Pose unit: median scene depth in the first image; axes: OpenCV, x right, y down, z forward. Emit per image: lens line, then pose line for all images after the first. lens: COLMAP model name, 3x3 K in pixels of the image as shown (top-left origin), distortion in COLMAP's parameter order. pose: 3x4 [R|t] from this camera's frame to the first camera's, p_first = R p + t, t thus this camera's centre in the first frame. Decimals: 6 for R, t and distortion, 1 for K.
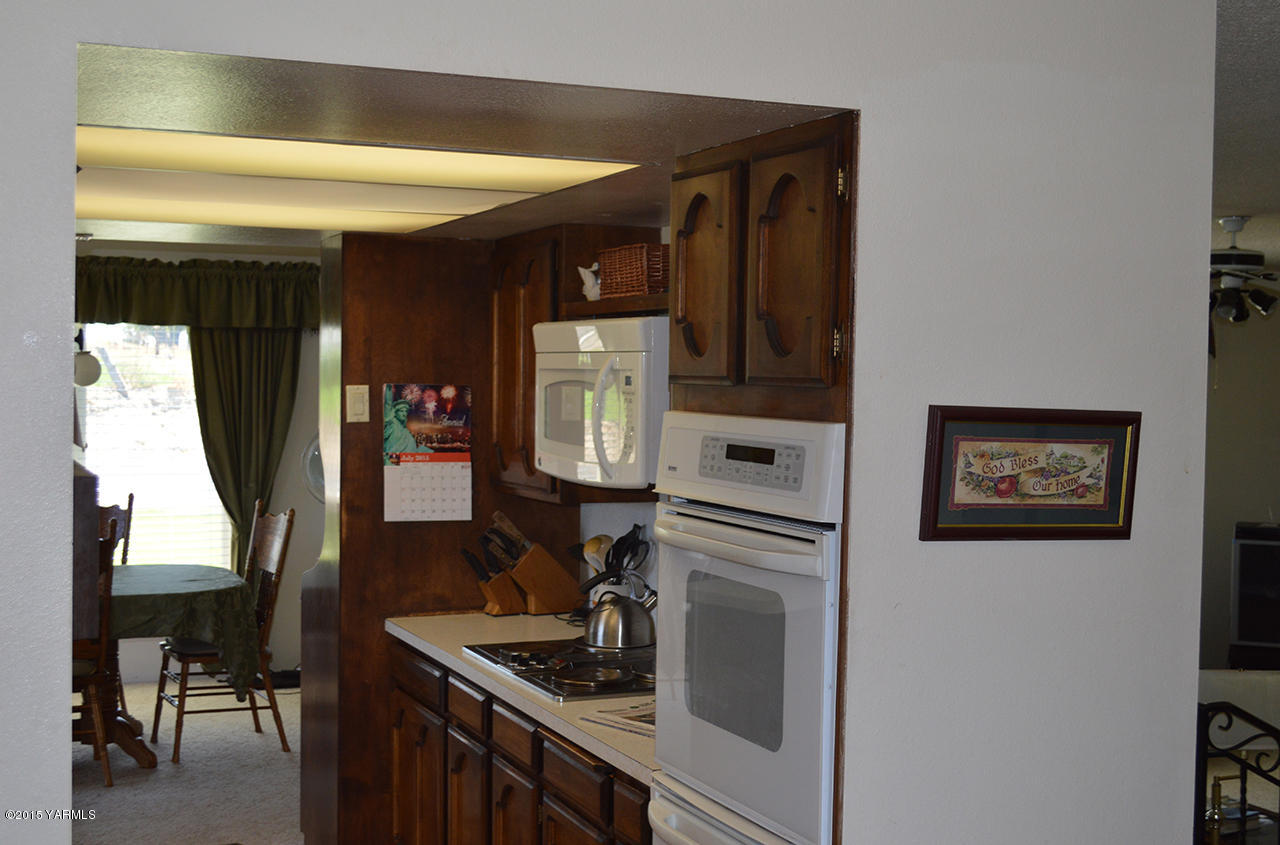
lens RADIAL K [[1711.7, 0, 639.8], [0, 1711.7, 422.9], [0, 0, 1]] dist [-0.029488, 0.000000]
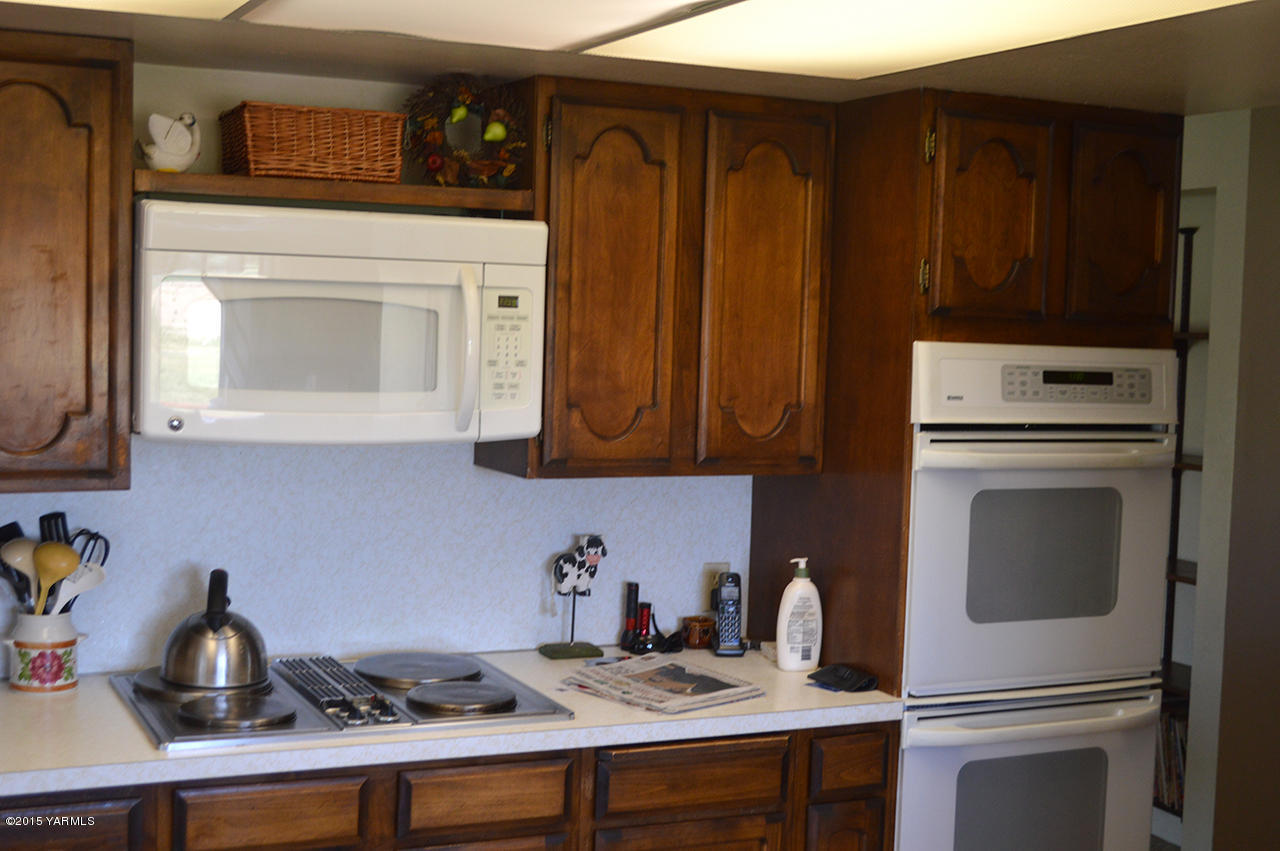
lens RADIAL K [[1711.7, 0, 639.7], [0, 1711.7, 425.4], [0, 0, 1]] dist [-0.029488, 0.000000]
pose [[-0.049432, -0.084597, 0.995188, -1.152548], [-0.003890, 0.996415, 0.084508, -0.050208], [-0.998770, 0.000306, -0.049583, 1.414948]]
